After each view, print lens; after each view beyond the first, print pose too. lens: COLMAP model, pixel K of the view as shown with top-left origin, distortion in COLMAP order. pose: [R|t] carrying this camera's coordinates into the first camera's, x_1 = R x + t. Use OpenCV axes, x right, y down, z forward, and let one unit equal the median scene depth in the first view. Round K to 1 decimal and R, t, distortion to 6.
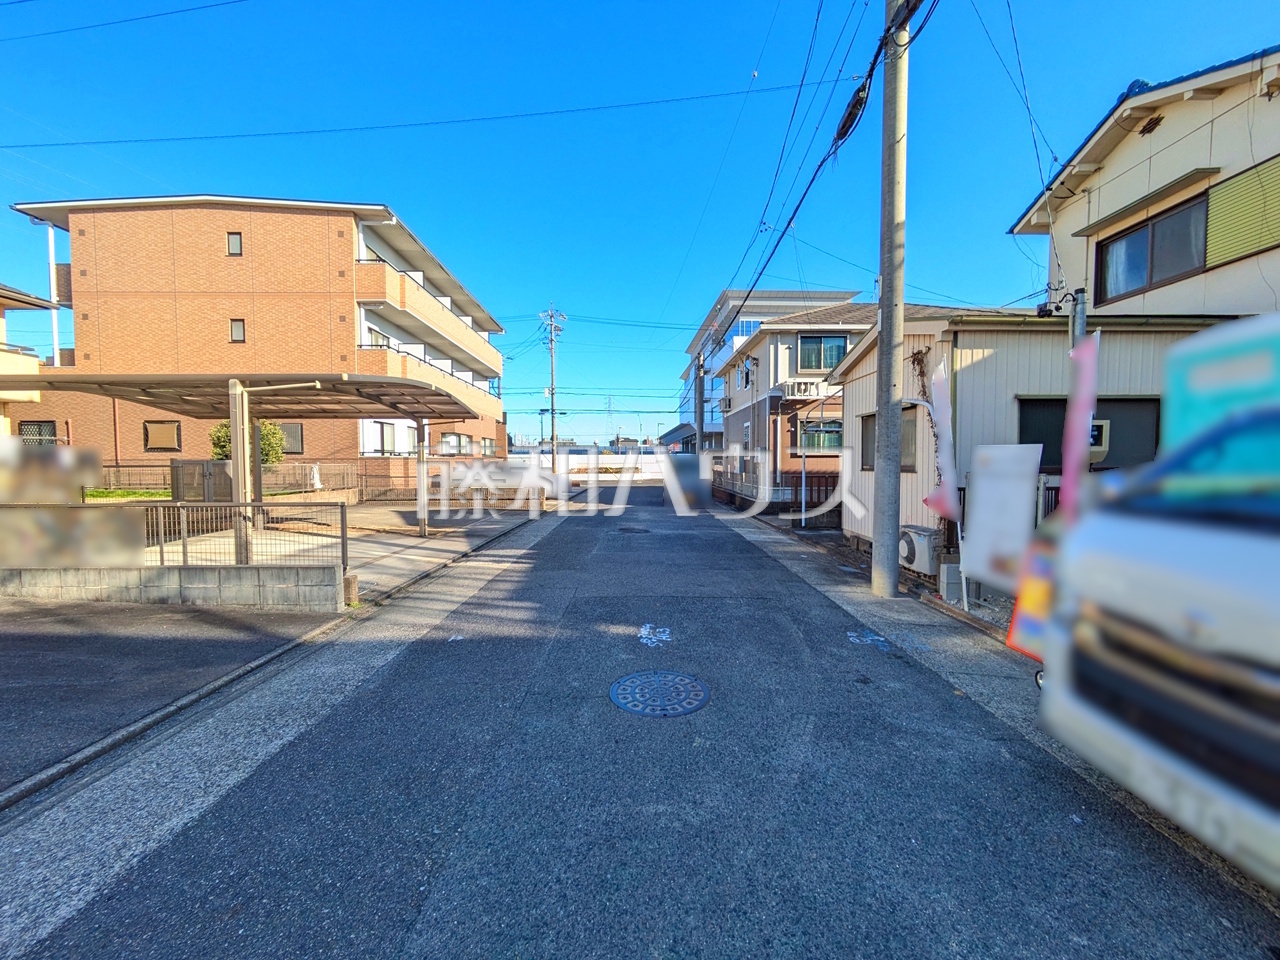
lens RADIAL K [[504.5, 0, 641.9], [0, 504.5, 480.2], [0, 0, 1]] dist [0.002689, -0.000959]
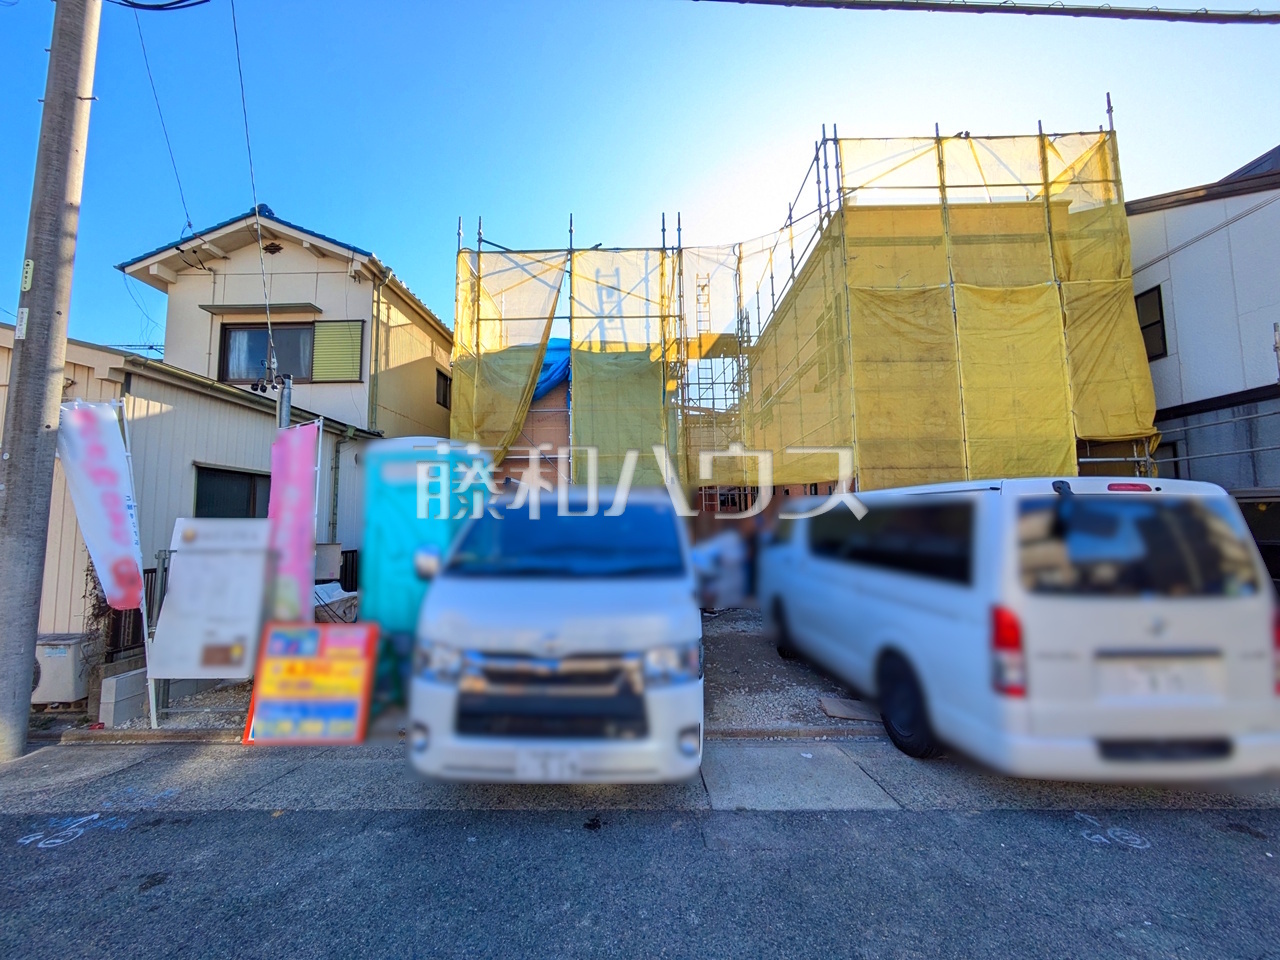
lens RADIAL K [[504.5, 0, 639.1], [0, 504.5, 478.7], [0, 0, 1]] dist [0.002689, -0.000959]
pose [[0.021374, 0.090242, 0.995690, -0.107715], [0.047994, 0.994677, -0.091181, -0.013430], [-0.998619, 0.049736, 0.016929, 0.147323]]
